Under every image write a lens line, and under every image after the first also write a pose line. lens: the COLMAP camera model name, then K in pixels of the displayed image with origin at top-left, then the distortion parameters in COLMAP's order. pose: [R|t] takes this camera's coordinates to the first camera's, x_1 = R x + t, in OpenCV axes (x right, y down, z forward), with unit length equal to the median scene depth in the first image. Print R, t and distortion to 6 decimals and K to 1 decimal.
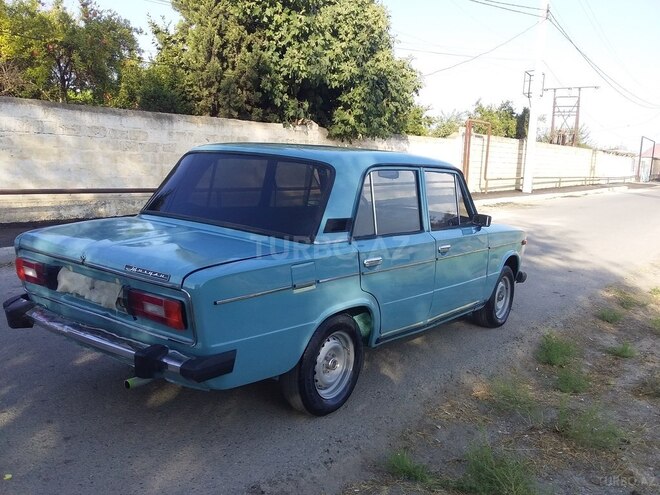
lens RADIAL K [[612.4, 0, 328.4], [0, 612.4, 256.7], [0, 0, 1]] dist [0.103665, -0.192877]
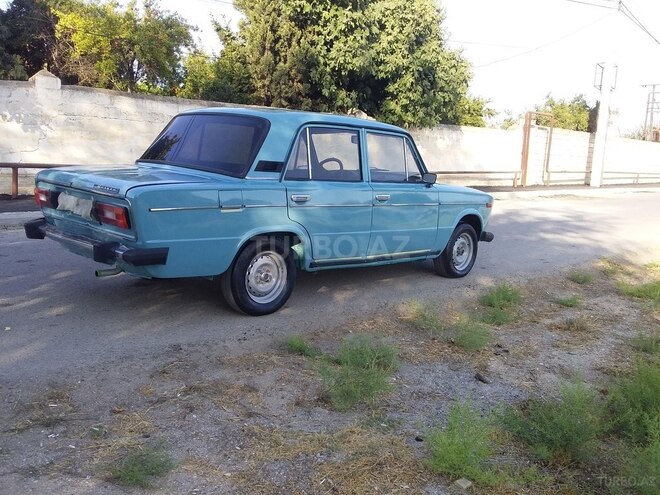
lens RADIAL K [[612.4, 0, 328.4], [0, 612.4, 256.7], [0, 0, 1]] dist [0.103665, -0.192877]
pose [[0.989466, 0.028918, -0.141846, 0.085331], [-0.029001, 0.999578, 0.001485, 0.034471], [0.141829, 0.002644, 0.989888, -0.064733]]
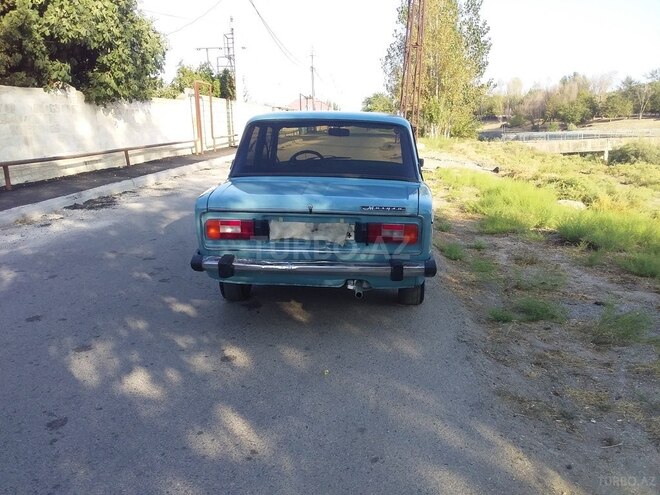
lens RADIAL K [[612.4, 0, 328.4], [0, 612.4, 256.7], [0, 0, 1]] dist [0.103665, -0.192877]
pose [[0.851267, -0.158327, 0.500278, -0.228574], [0.127038, 0.987215, 0.096266, -0.002866], [-0.509123, -0.018394, 0.860497, -0.019453]]
